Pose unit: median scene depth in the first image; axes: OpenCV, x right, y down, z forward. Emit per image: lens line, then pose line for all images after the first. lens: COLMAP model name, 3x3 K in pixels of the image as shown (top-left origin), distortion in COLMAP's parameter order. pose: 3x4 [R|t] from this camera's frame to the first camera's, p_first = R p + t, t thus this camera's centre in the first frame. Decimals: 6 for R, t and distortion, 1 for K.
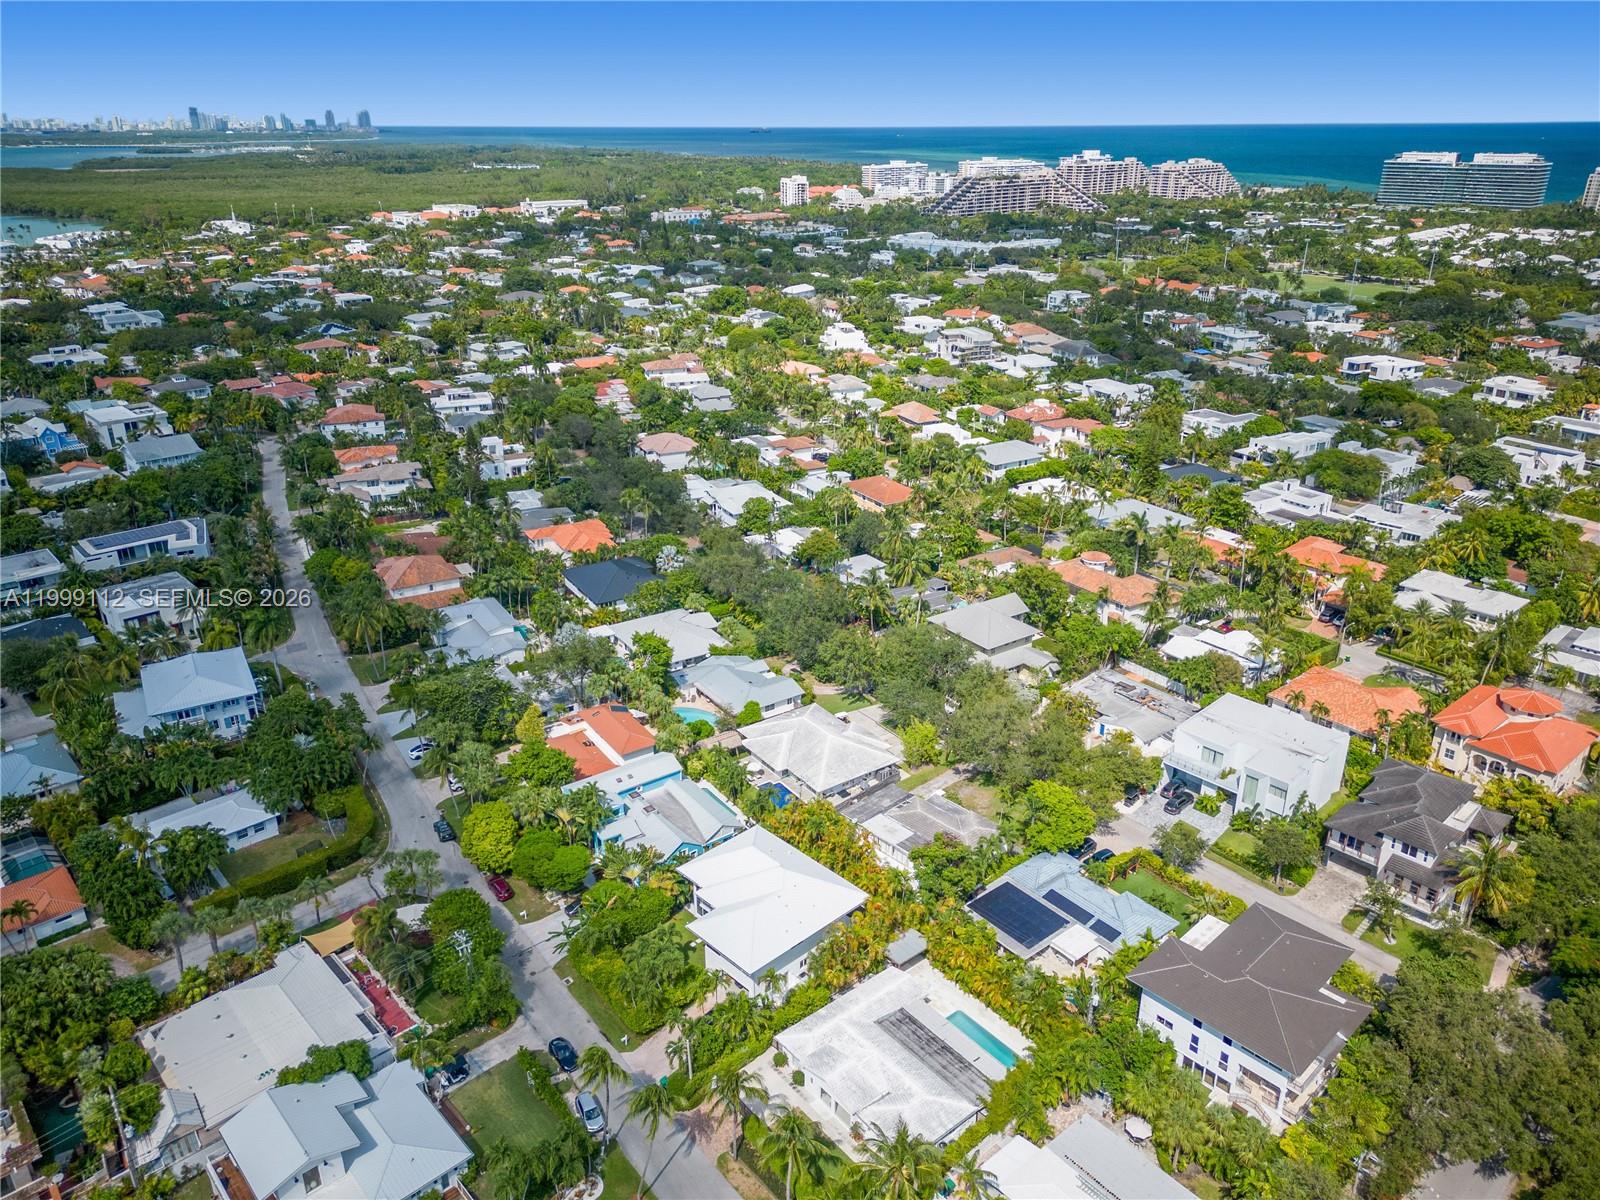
lens RADIAL K [[1121.8, 0, 800.0], [0, 1121.8, 600.0], [0, 0, 1]] dist [0.084355, -0.094801]
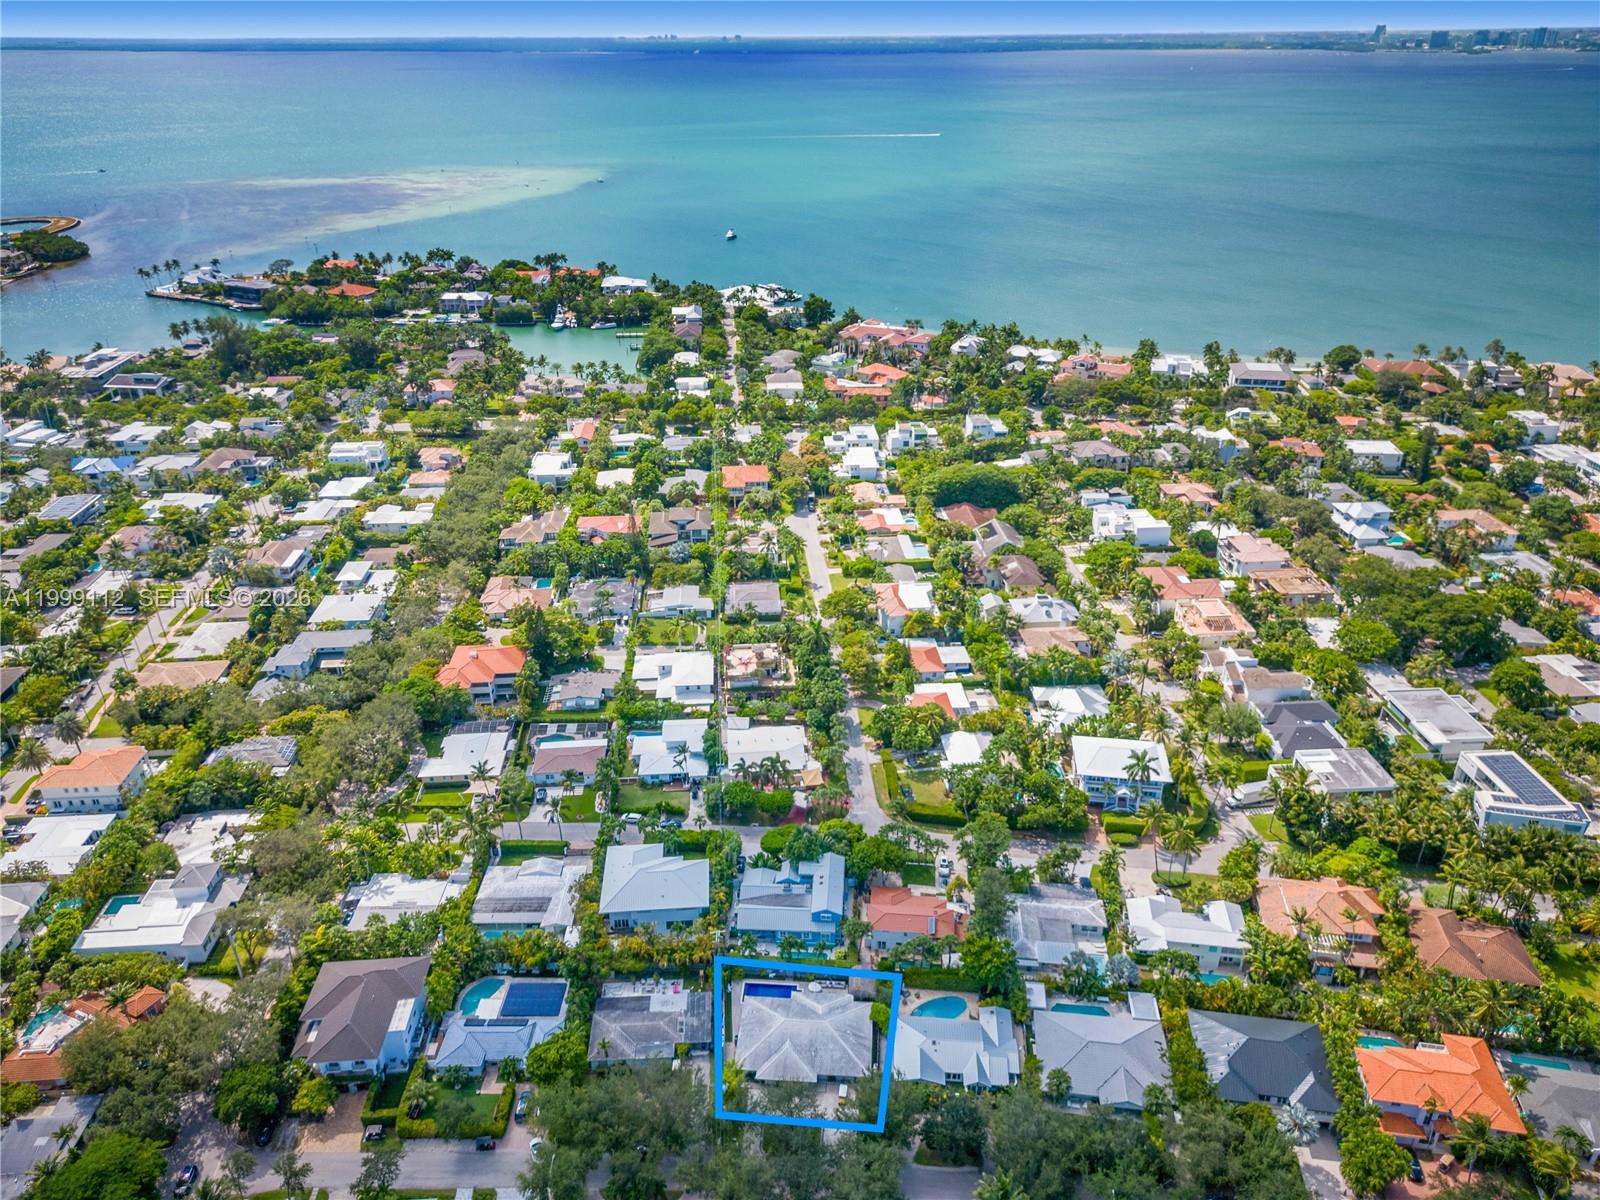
lens RADIAL K [[1121.8, 0, 800.0], [0, 1121.8, 600.0], [0, 0, 1]] dist [0.084355, -0.094801]
pose [[-0.639807, 0.366321, -0.675616, 0.580203], [-0.277309, 0.709833, 0.647485, -0.837605], [0.716762, 0.601619, -0.352572, 1.080623]]
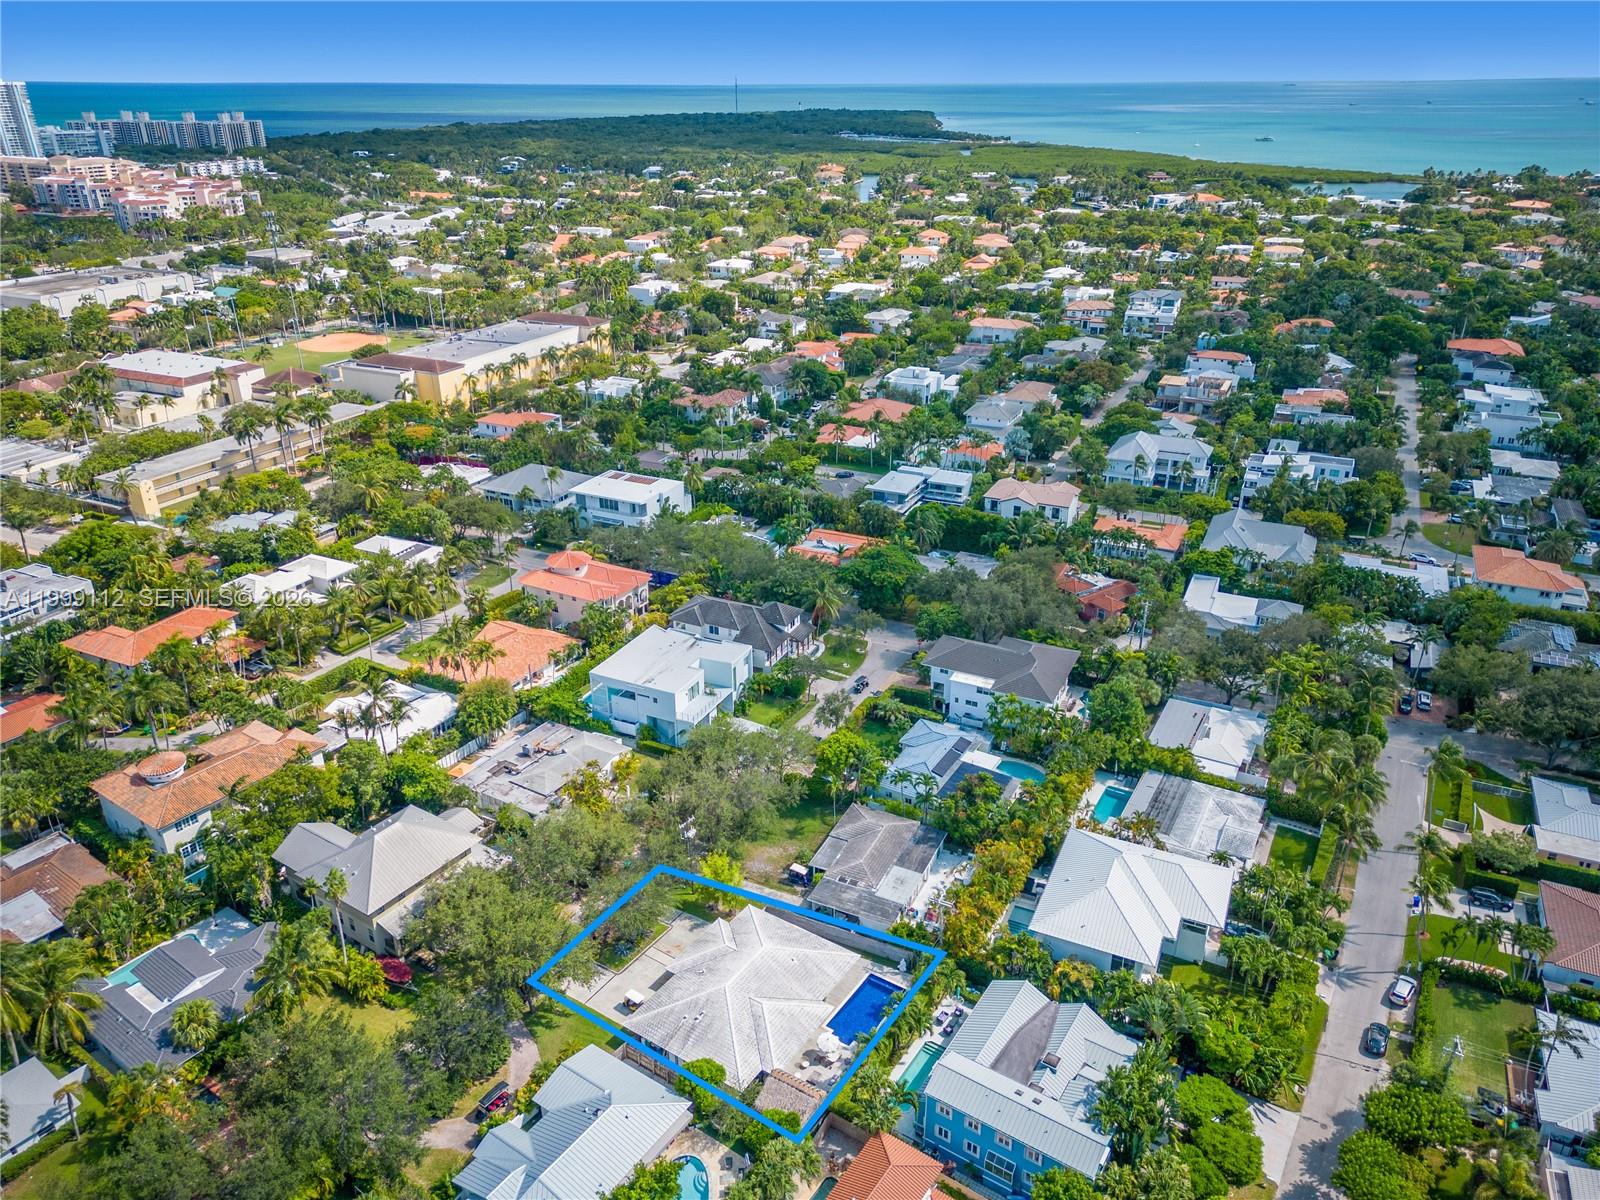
lens RADIAL K [[1128.9, 0, 800.0], [0, 1128.9, 600.0], [0, 0, 1]] dist [0.012825, 0.000055]
pose [[-0.372971, -0.387016, 0.843274, -0.466806], [0.357795, 0.778570, 0.515569, -0.386508], [-0.856081, 0.494012, -0.151911, 0.913512]]
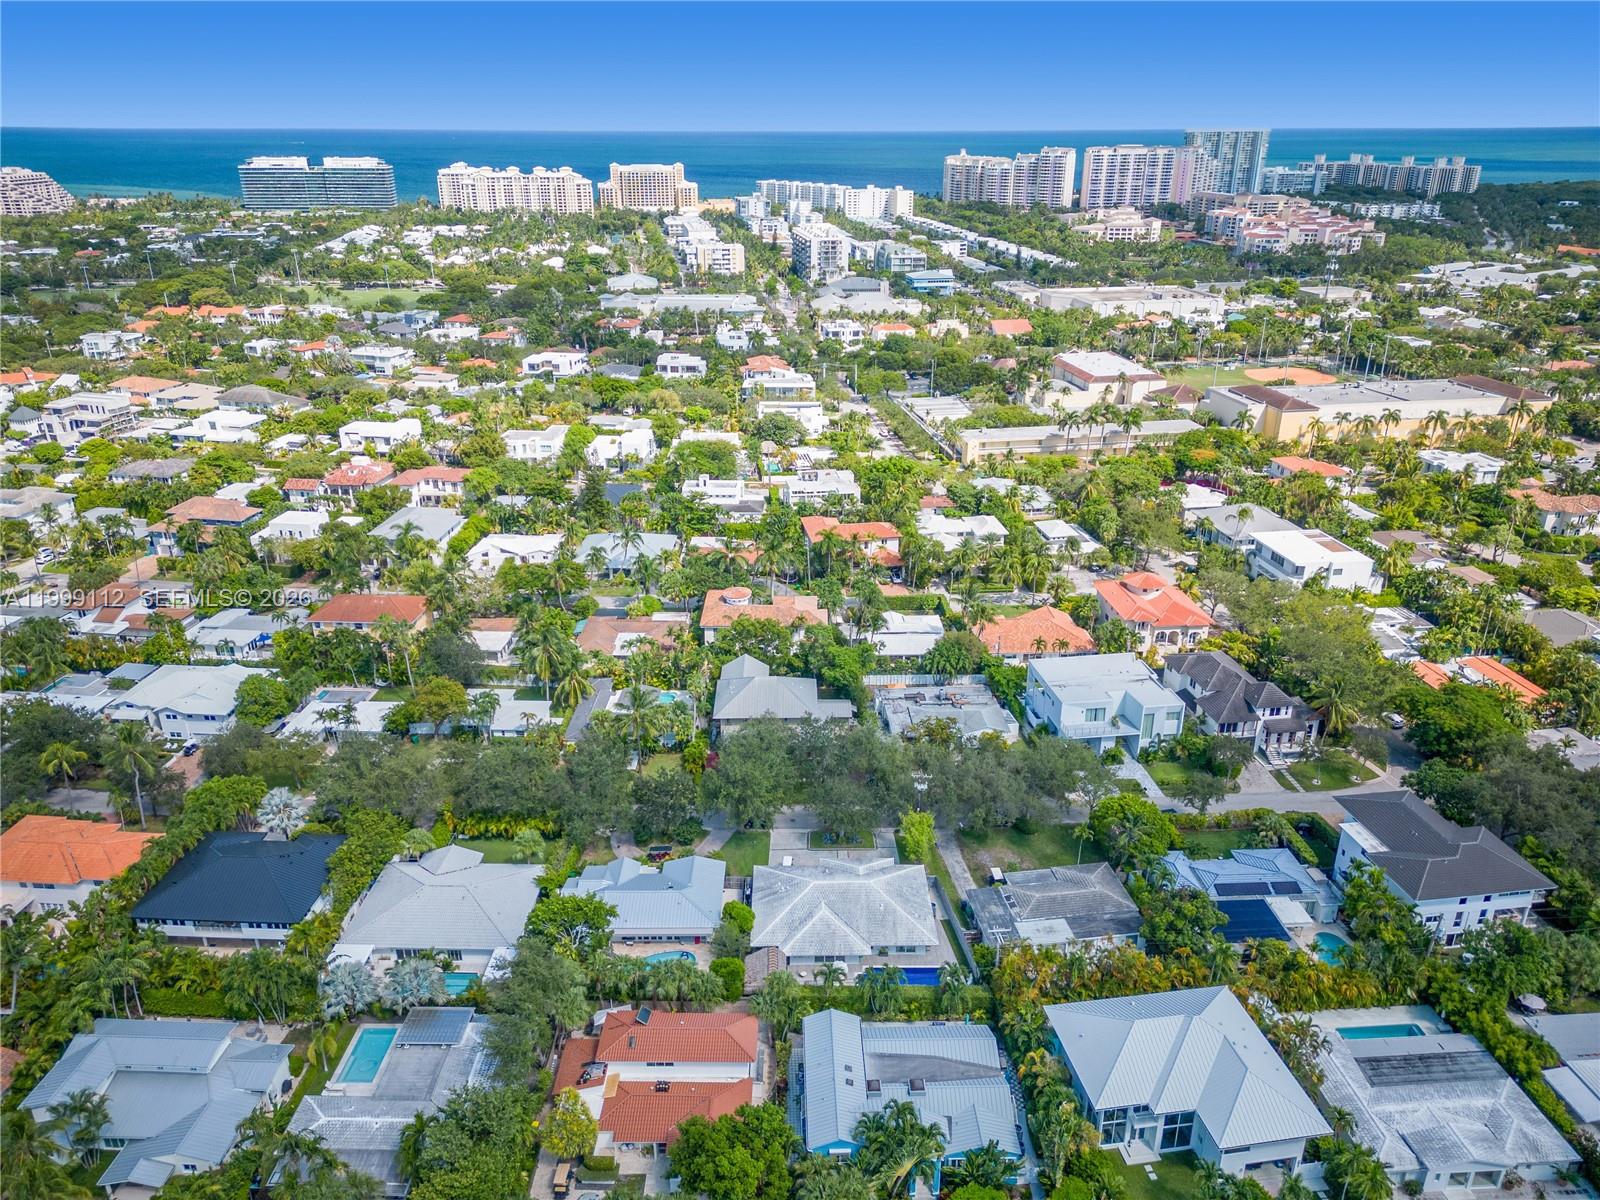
lens RADIAL K [[1121.8, 0, 800.0], [0, 1121.8, 600.0], [0, 0, 1]] dist [0.084355, -0.094801]
pose [[0.565839, -0.317408, 0.760972, -0.514878], [0.320274, 0.935071, 0.151878, -0.193121], [-0.759770, 0.157781, 0.630757, 0.456356]]
